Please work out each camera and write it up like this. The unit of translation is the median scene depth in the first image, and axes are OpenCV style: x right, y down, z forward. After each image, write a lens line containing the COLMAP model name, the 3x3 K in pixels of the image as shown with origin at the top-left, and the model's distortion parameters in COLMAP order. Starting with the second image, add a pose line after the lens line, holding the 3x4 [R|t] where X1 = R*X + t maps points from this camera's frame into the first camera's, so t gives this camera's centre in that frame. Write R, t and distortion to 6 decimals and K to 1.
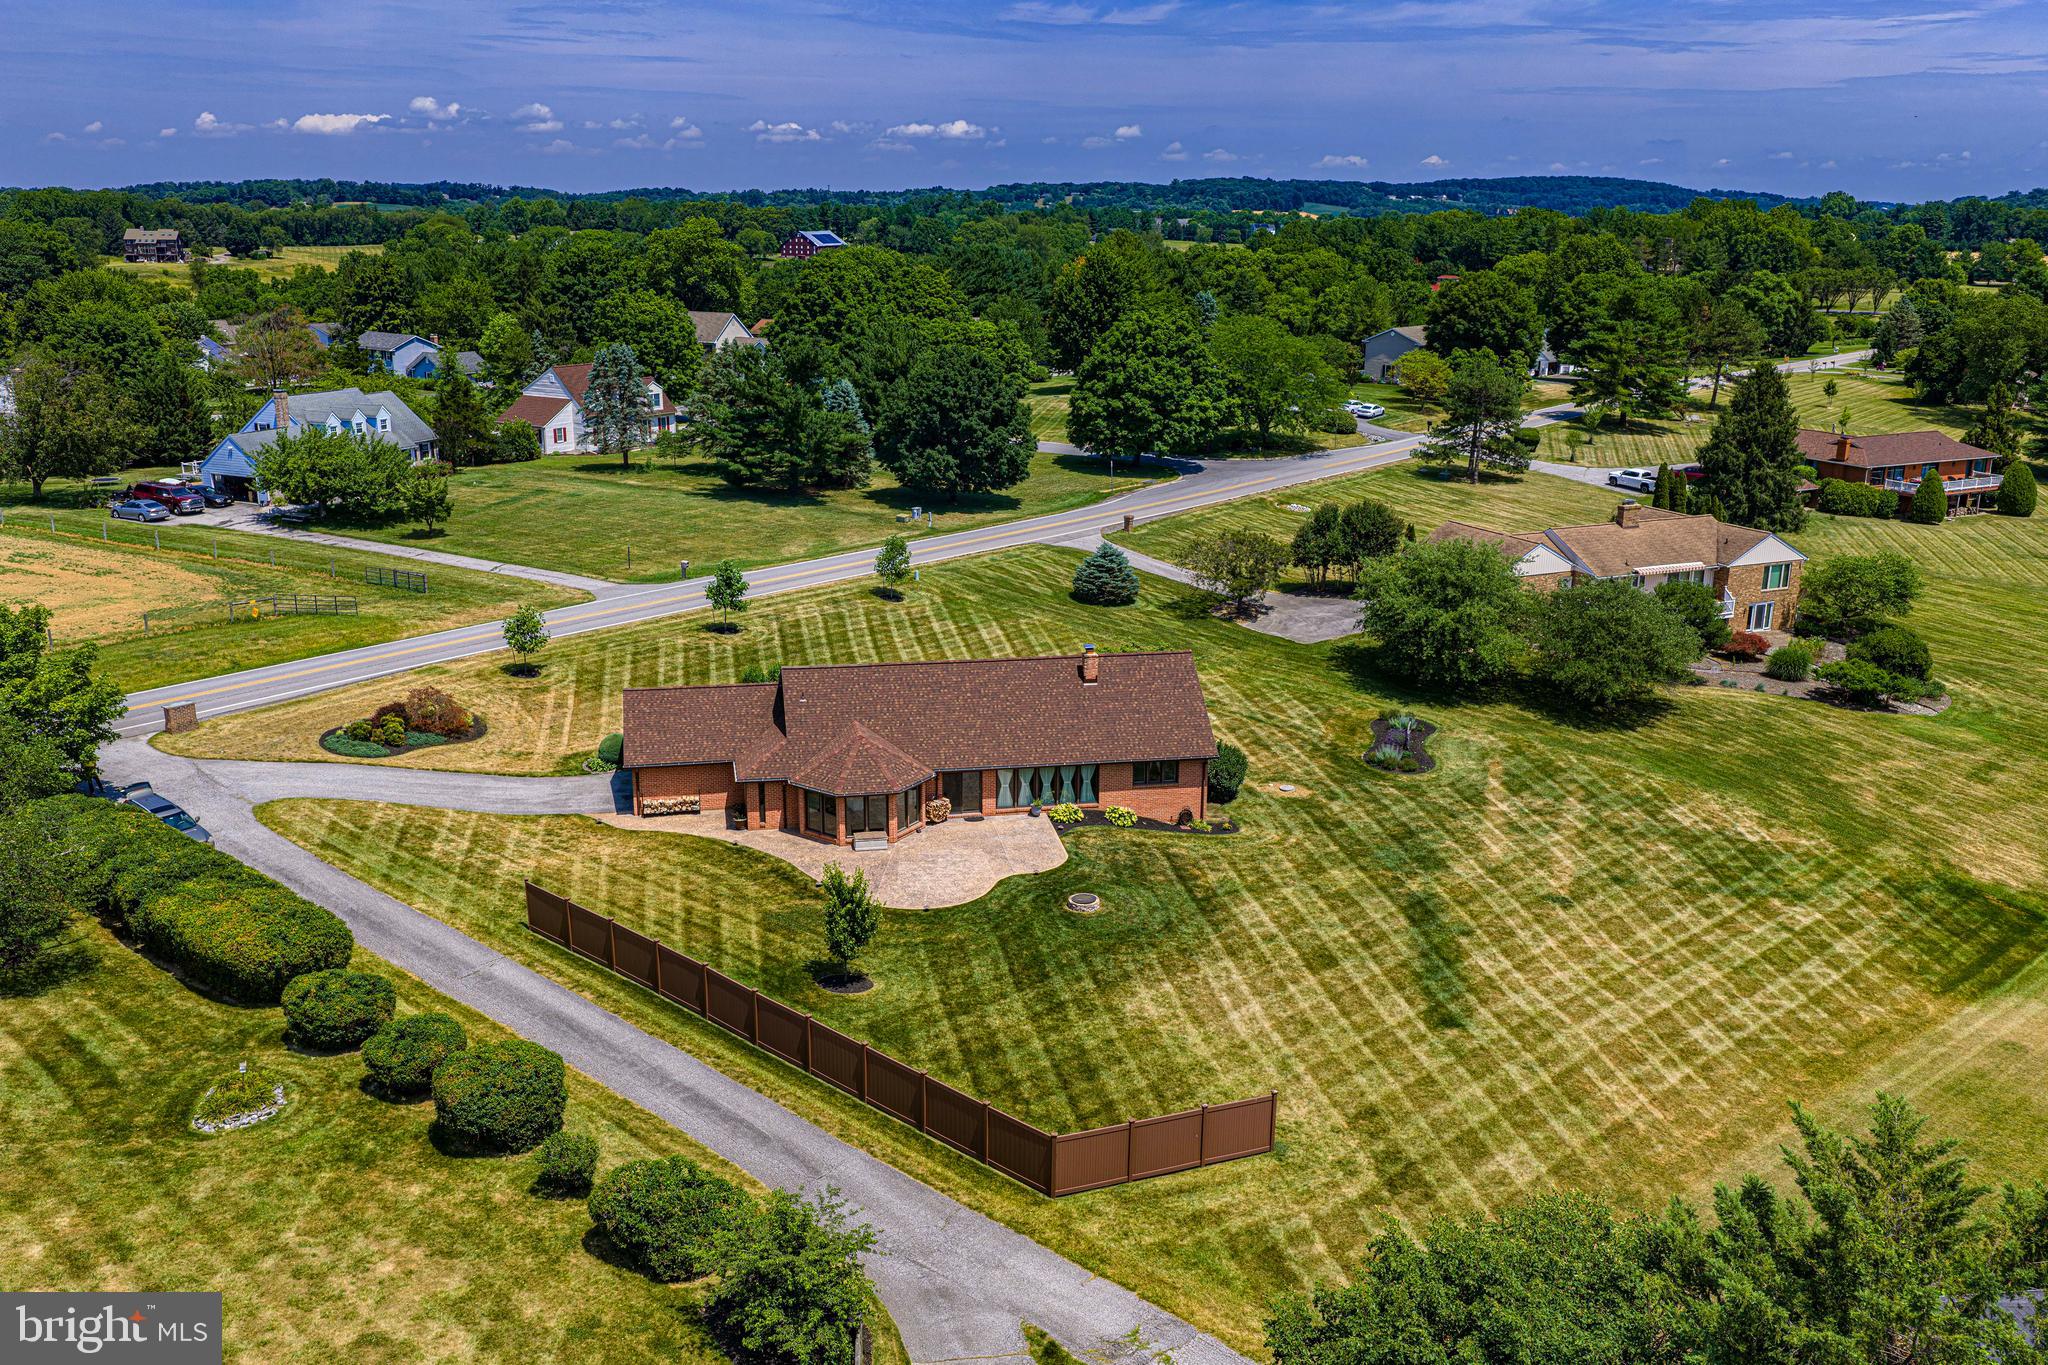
lens RADIAL K [[1717.3, 0, 1021.3], [0, 1717.3, 671.6], [0, 0, 1]] dist [0.020089, -0.037426]
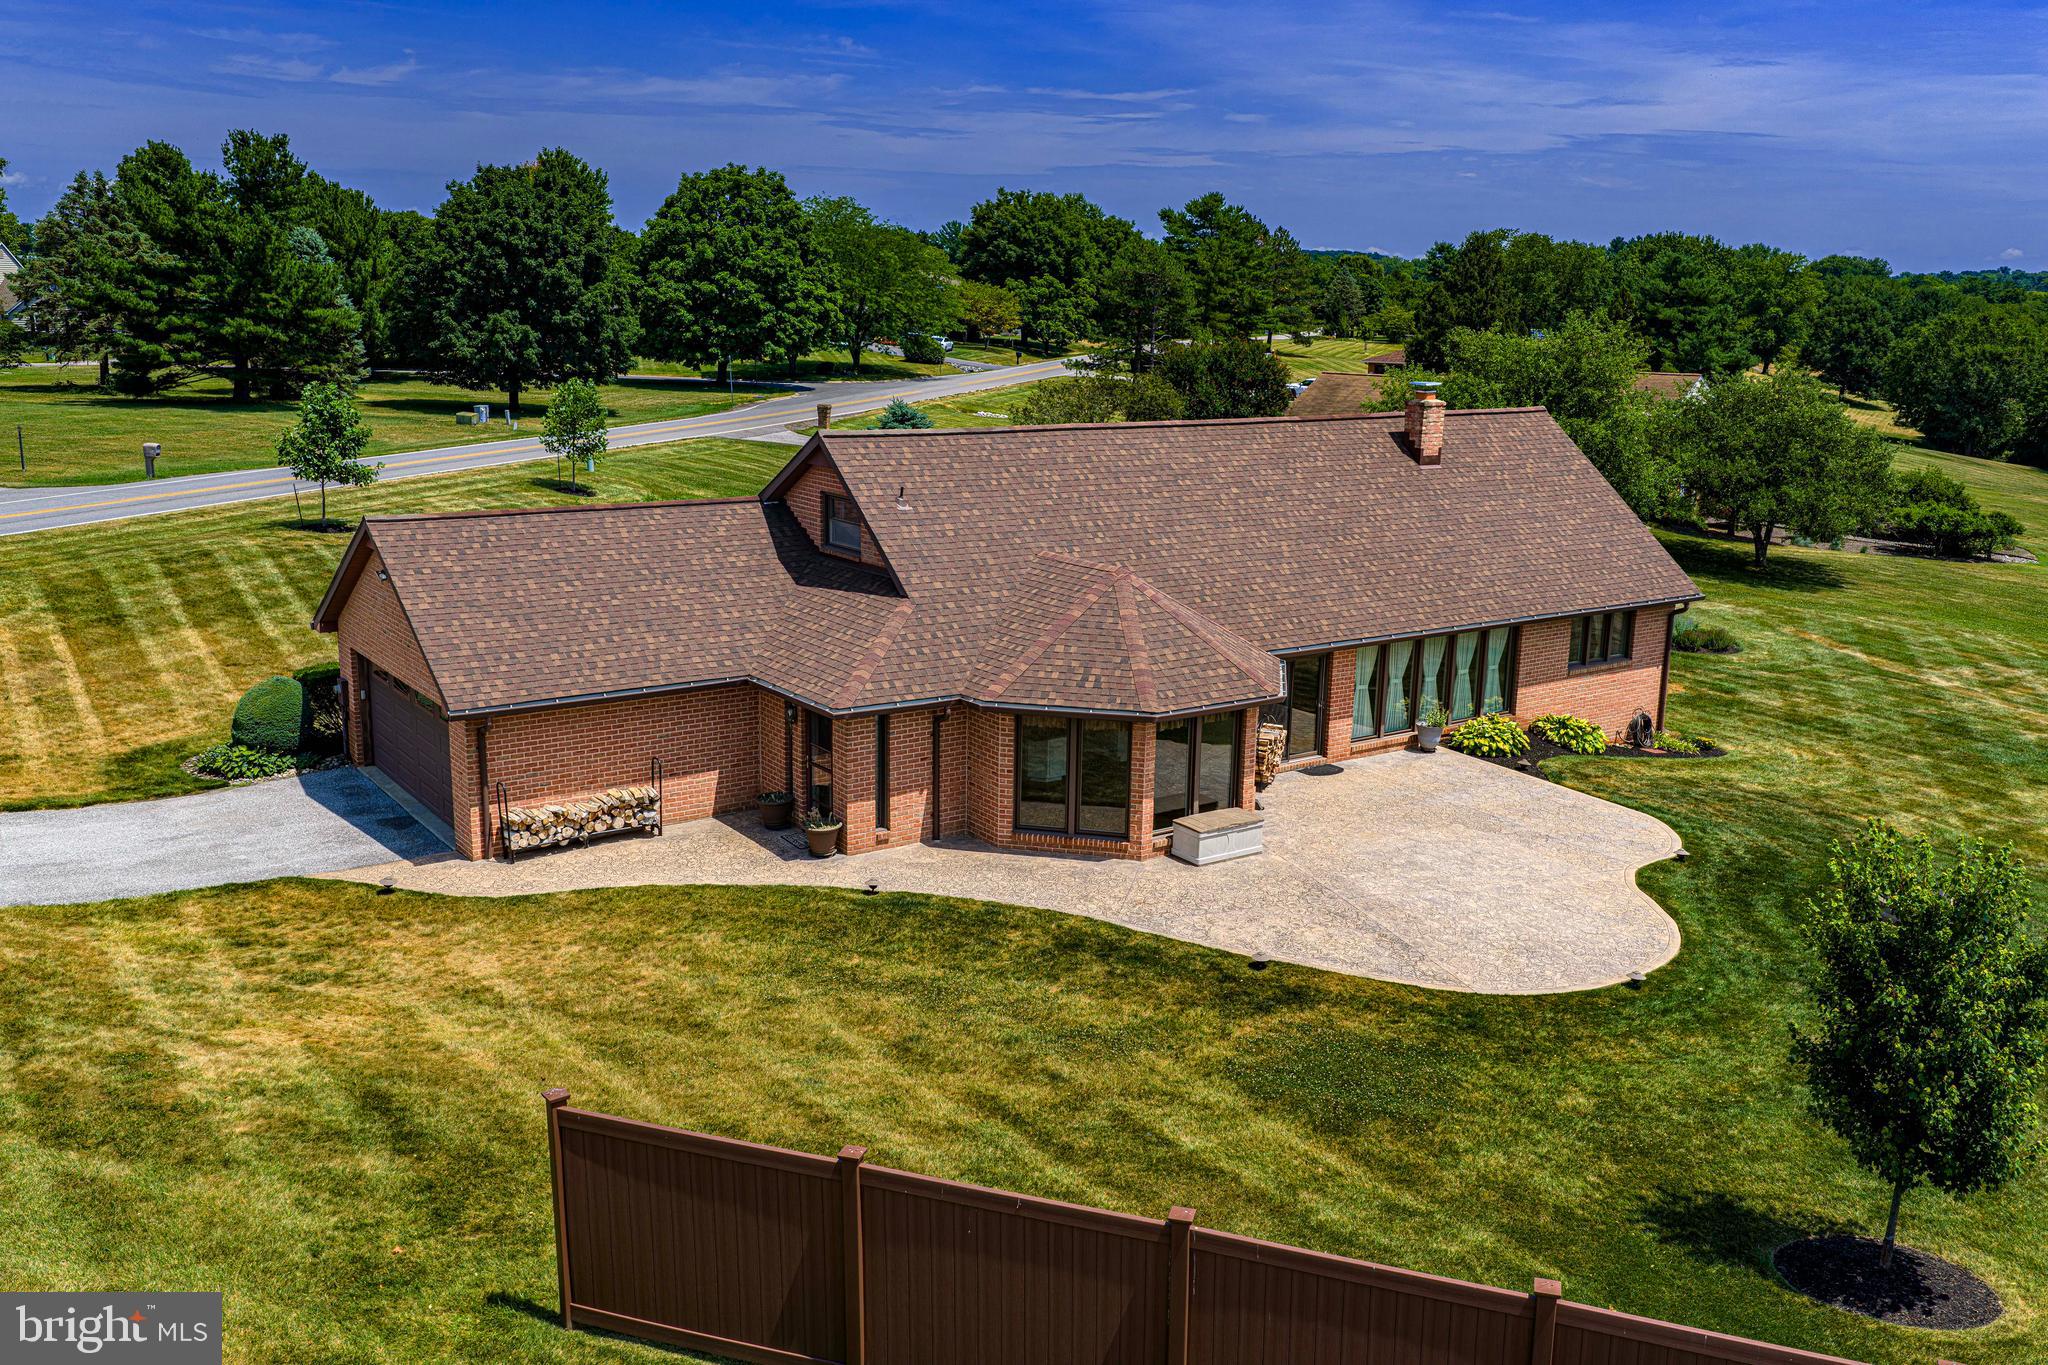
lens RADIAL K [[1741.6, 0, 1024.0], [0, 1741.6, 682.5], [0, 0, 1]] dist [0.015857, -0.018911]
pose [[0.916160, -0.081013, 0.392540, -0.160858], [0.094743, 0.995378, -0.015696, 0.039991], [-0.389454, 0.051571, 0.919601, 0.395585]]
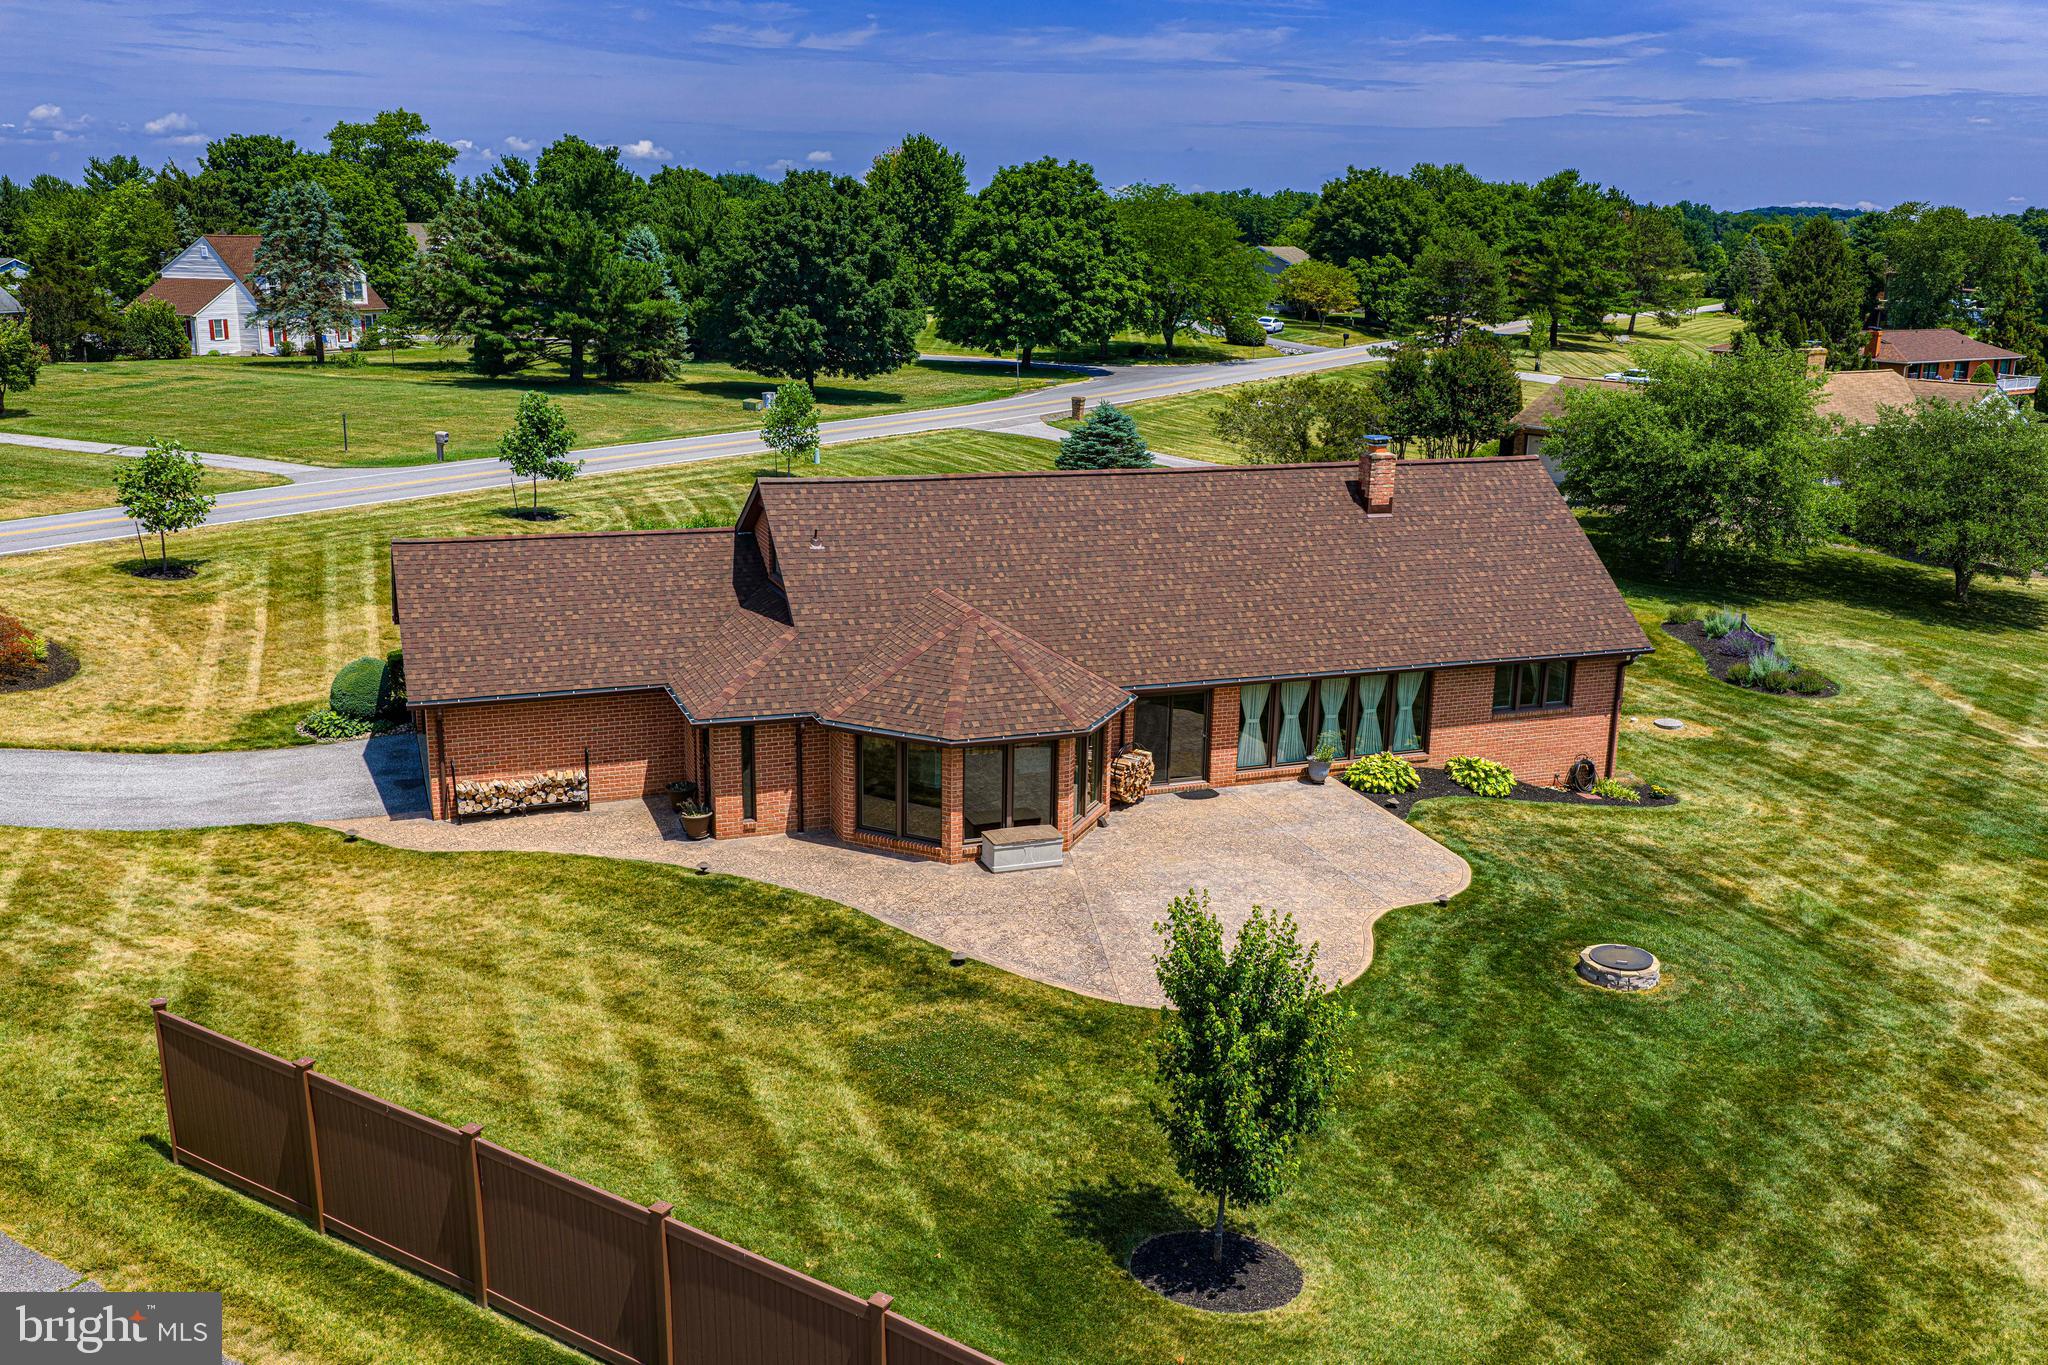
lens RADIAL K [[1741.6, 0, 1024.0], [0, 1741.6, 682.5], [0, 0, 1]] dist [0.015857, -0.018911]
pose [[0.985464, -0.032290, 0.166787, -0.093991], [0.034105, 0.999386, -0.008031, 0.035944], [-0.166426, 0.013602, 0.985960, 0.337648]]
